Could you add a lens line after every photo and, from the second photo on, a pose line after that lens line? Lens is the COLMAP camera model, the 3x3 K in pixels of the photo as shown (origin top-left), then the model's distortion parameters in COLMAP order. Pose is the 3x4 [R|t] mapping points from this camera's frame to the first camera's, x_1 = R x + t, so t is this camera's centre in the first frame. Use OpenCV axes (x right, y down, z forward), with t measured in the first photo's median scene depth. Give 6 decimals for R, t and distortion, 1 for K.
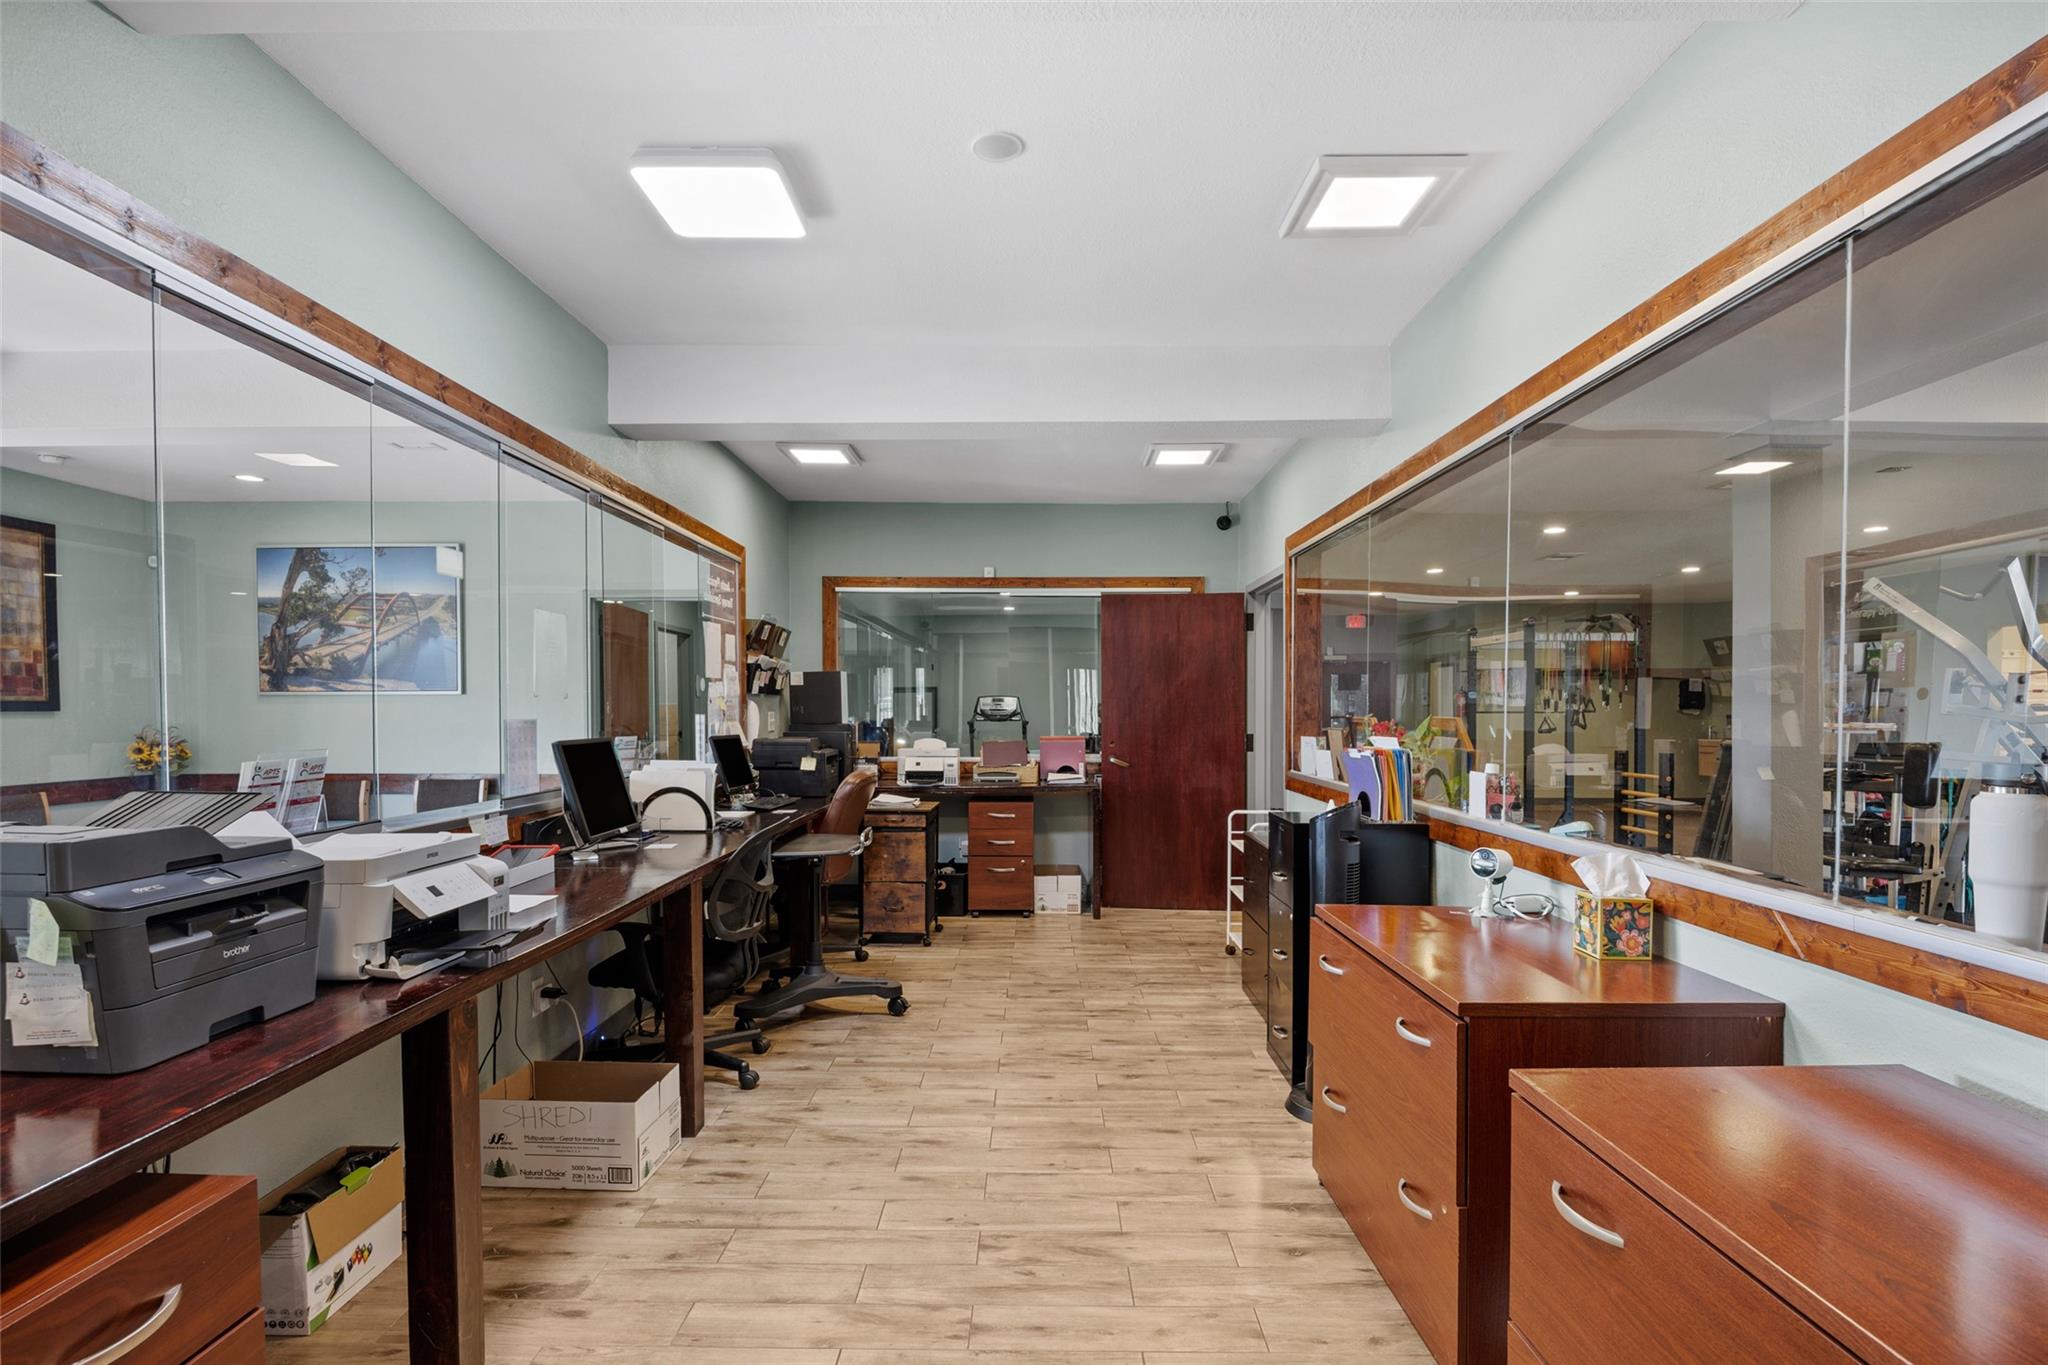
lens RADIAL K [[1011.6, 0, 1024.0], [0, 1011.6, 682.5], [0, 0, 1]] dist [-0.004194, -0.000393]
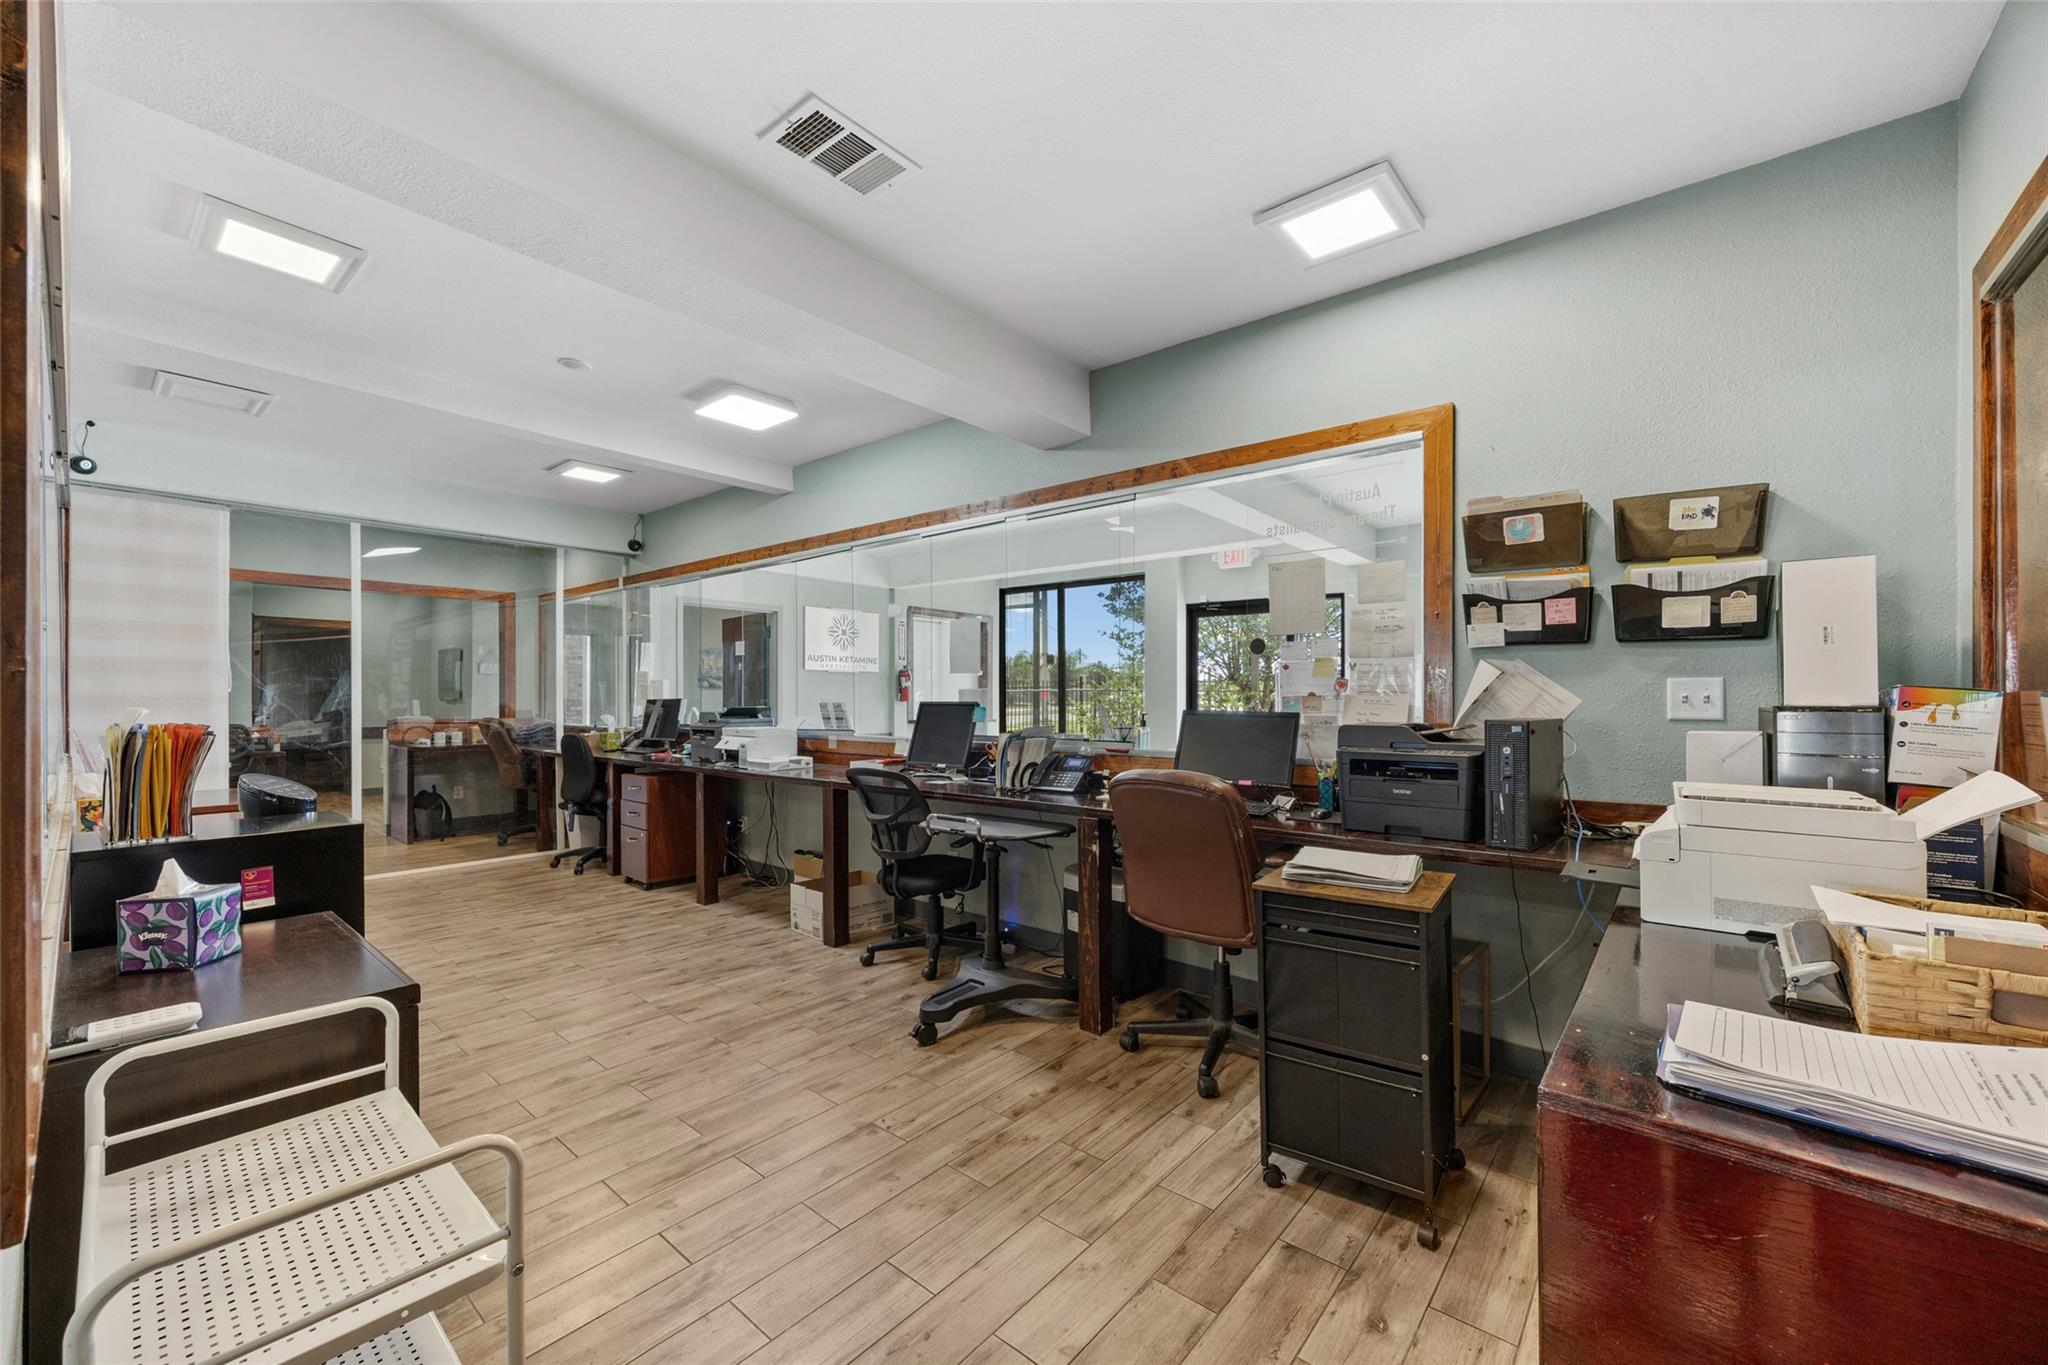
lens RADIAL K [[800.2, 0, 1016.4], [0, 800.2, 688.8], [0, 0, 1]] dist [-0.000170, 0.000062]
pose [[-0.640097, -0.006155, -0.768269, 0.407573], [0.016794, 0.999617, -0.022001, 0.066124], [0.768110, -0.026986, -0.639749, 1.820551]]
